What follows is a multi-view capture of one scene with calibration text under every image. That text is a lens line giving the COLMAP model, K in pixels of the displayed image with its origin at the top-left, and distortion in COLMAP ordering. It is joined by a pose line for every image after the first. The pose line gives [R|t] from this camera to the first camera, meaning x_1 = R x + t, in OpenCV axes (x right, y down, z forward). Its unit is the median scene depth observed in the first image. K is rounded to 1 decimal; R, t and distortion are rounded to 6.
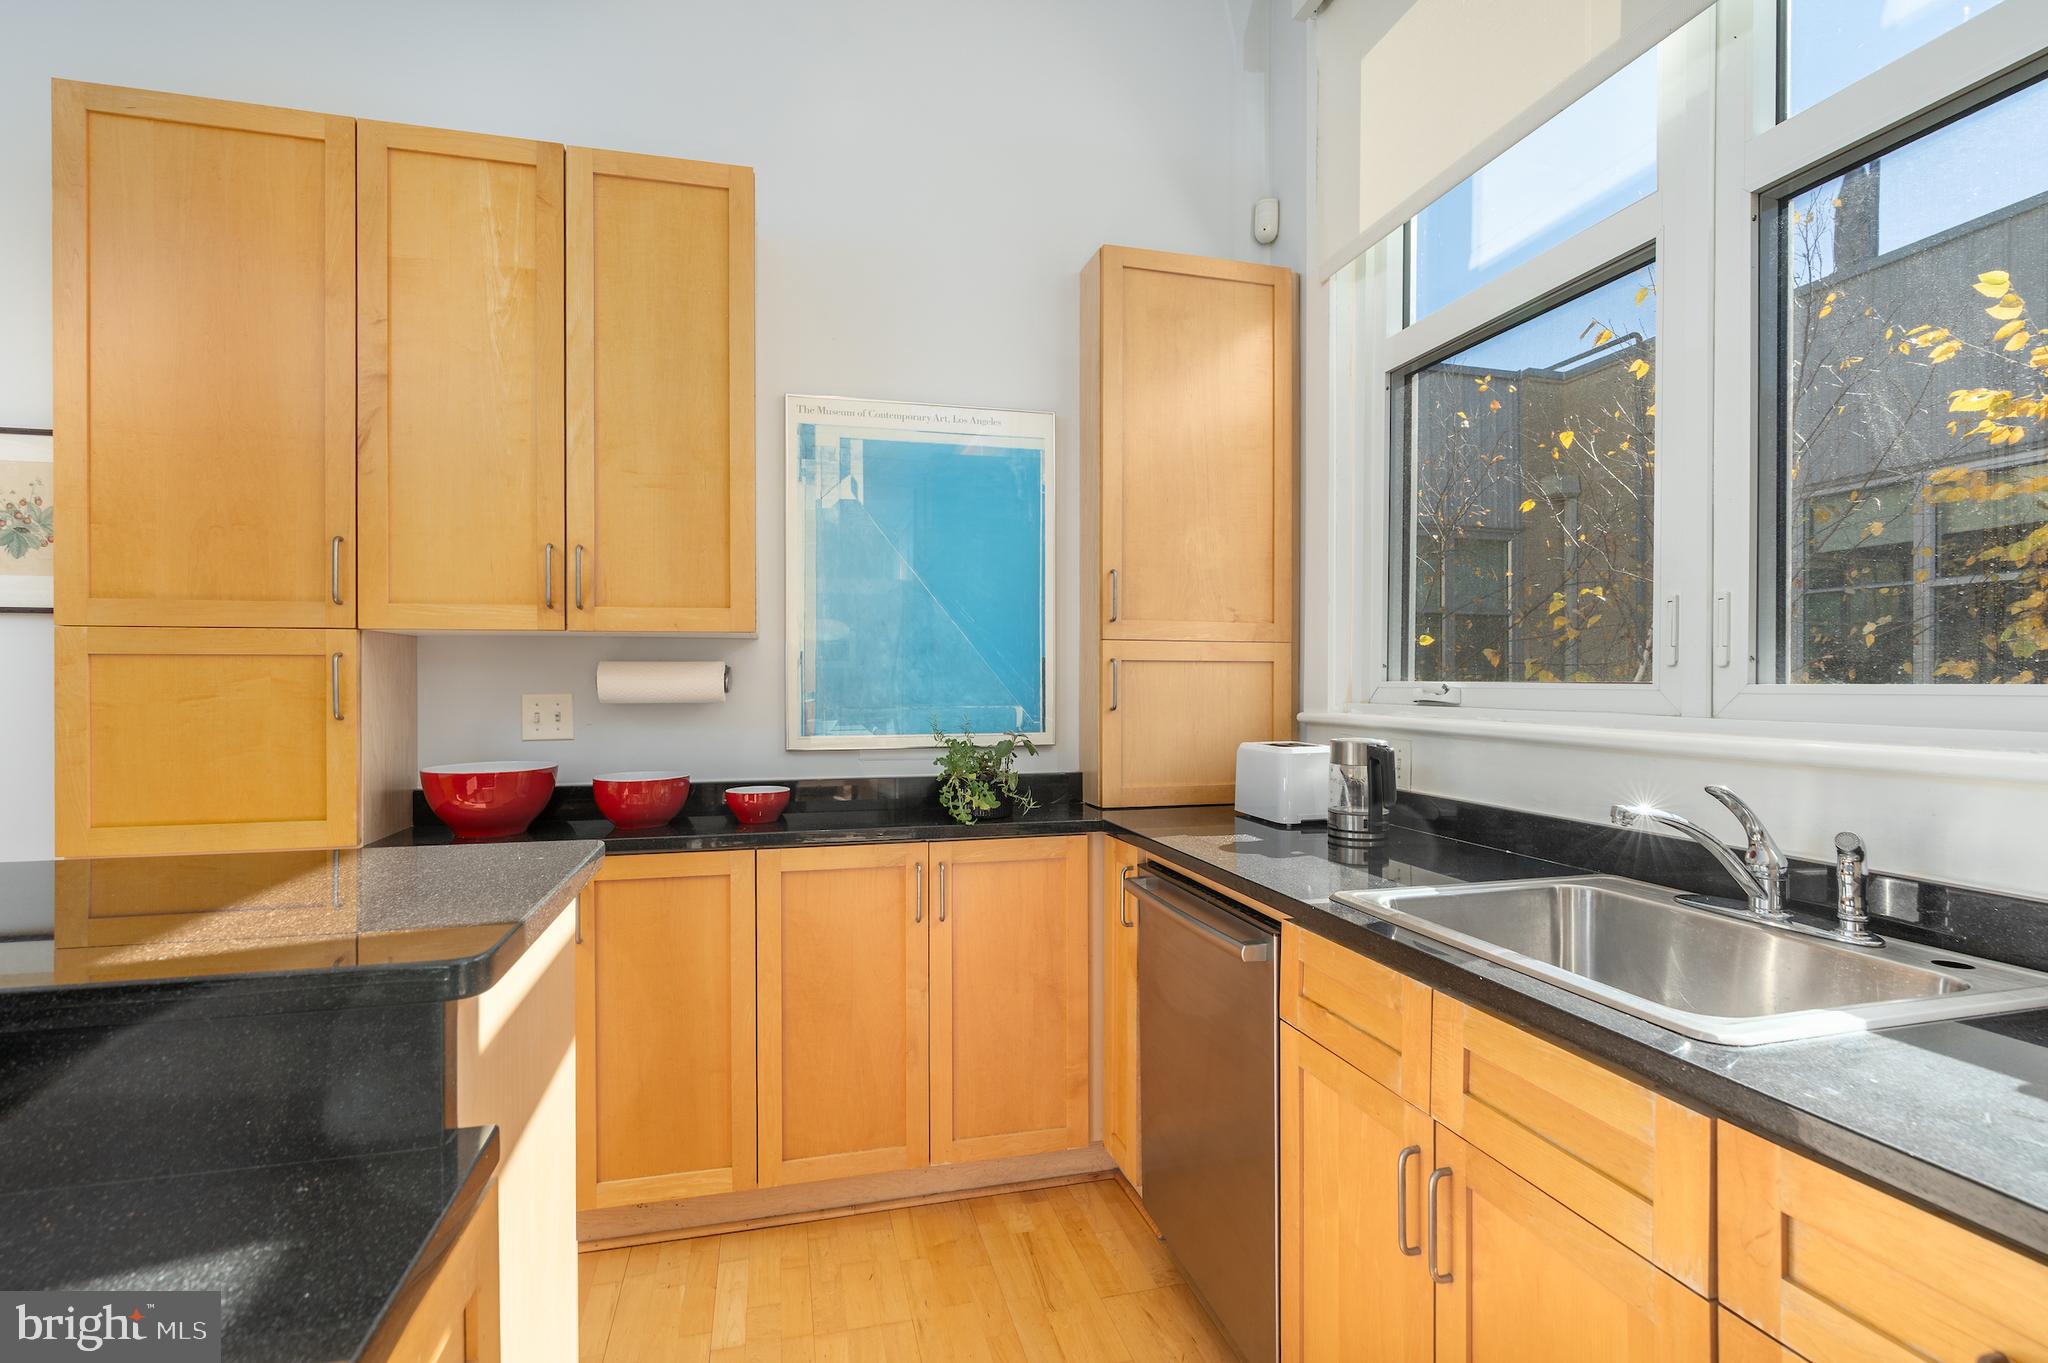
lens RADIAL K [[931.1, 0, 1030.8], [0, 931.1, 680.9], [0, 0, 1]] dist [-0.002212, 0.001270]
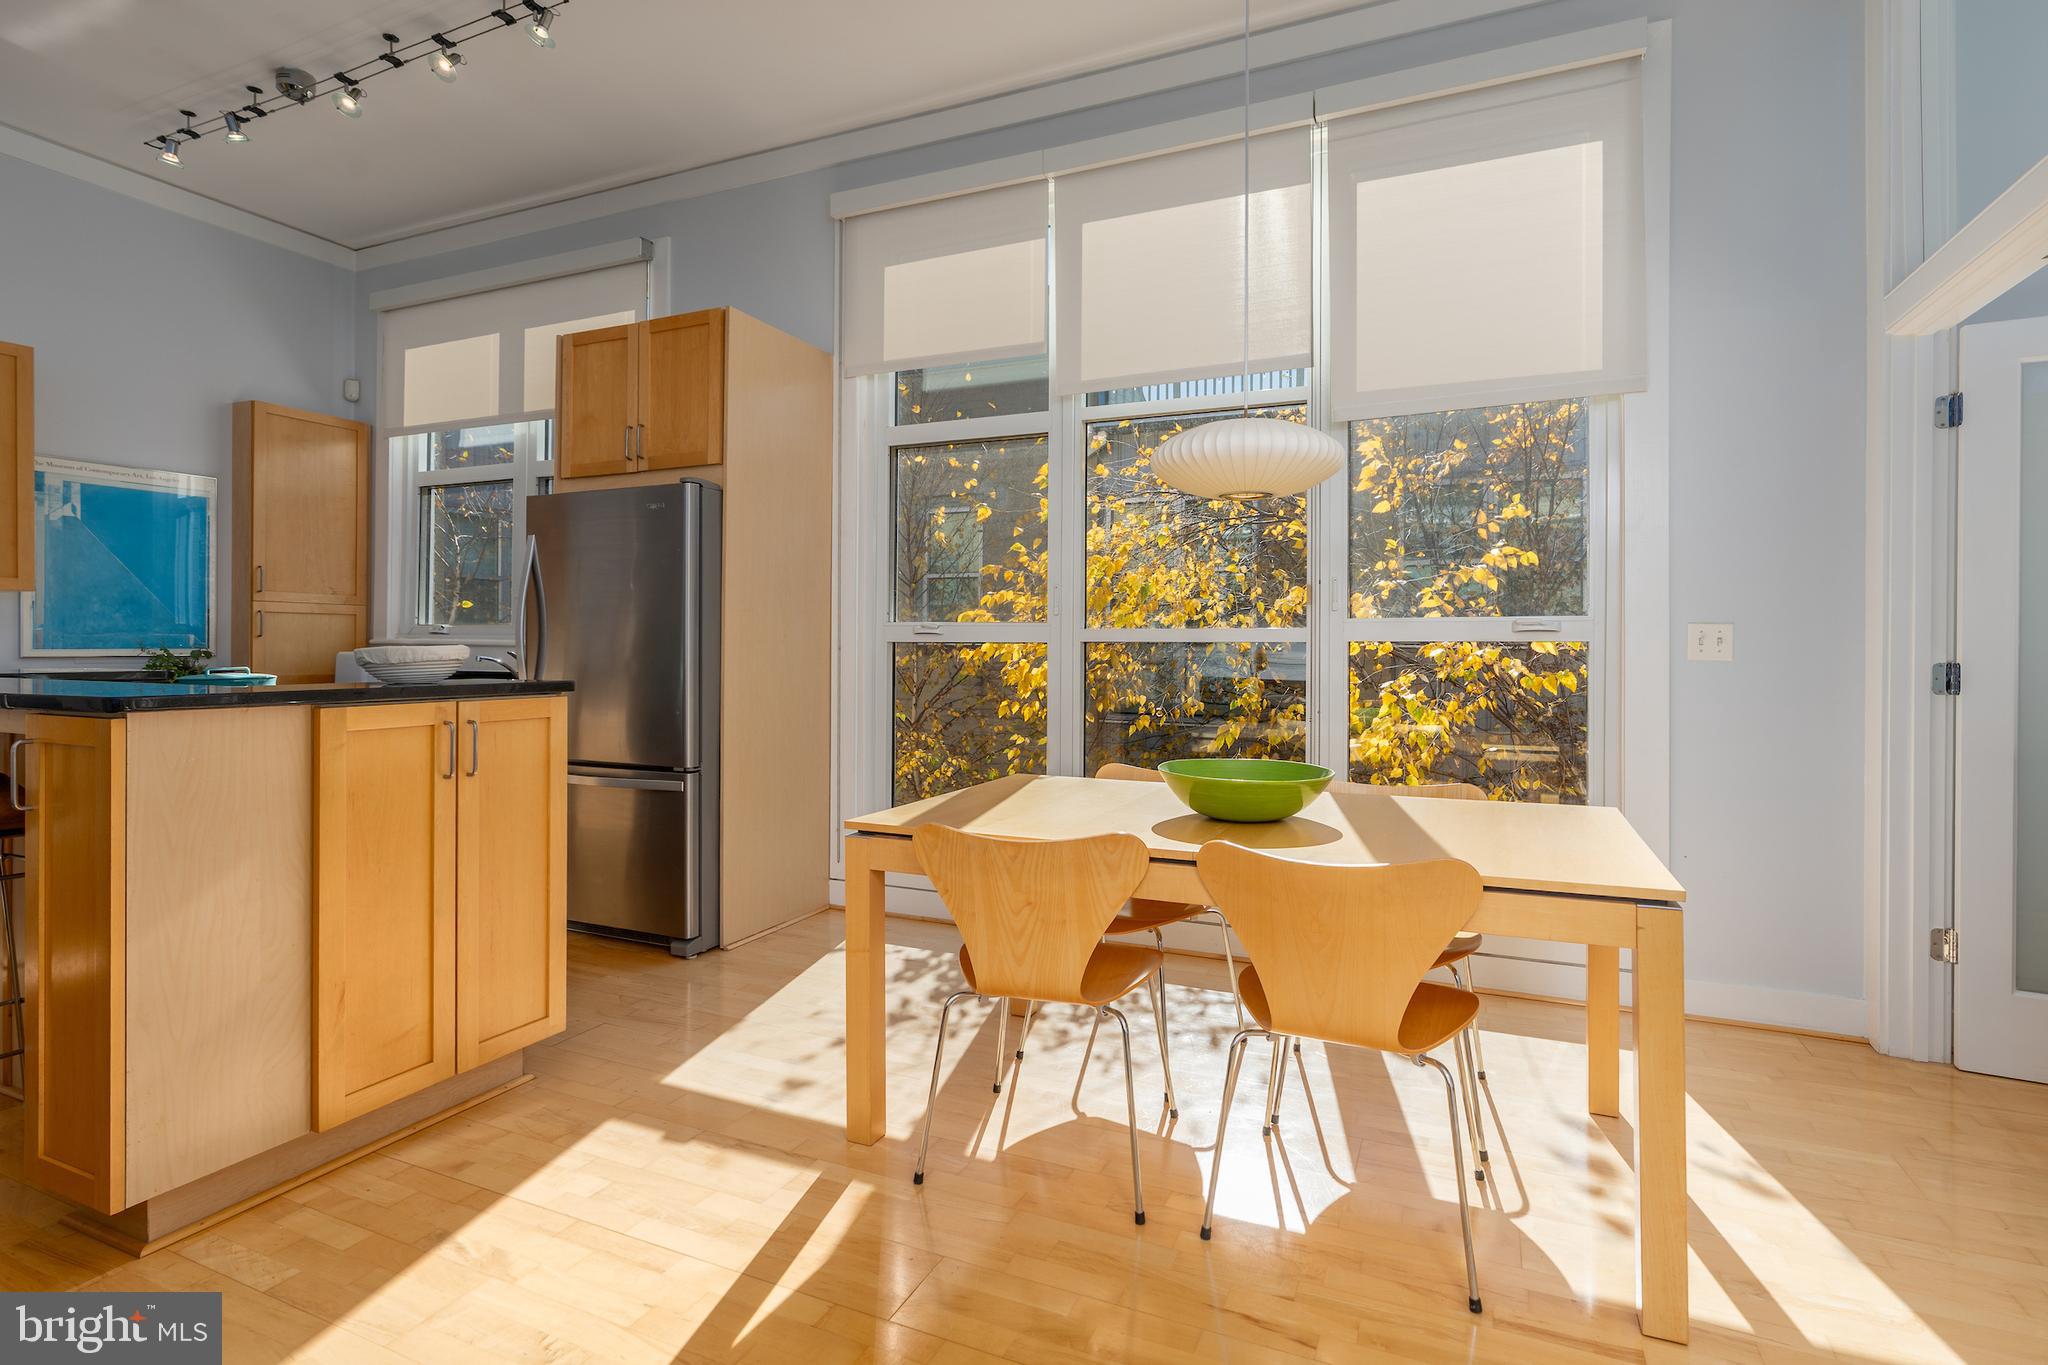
lens RADIAL K [[931.1, 0, 1049.3], [0, 931.1, 633.0], [0, 0, 1]] dist [-0.002212, 0.001270]
pose [[0.604507, 0.010999, 0.796524, -0.474009], [-0.008794, 0.999936, -0.007133, 0.023650], [-0.796552, -0.002693, 0.604565, -1.548751]]
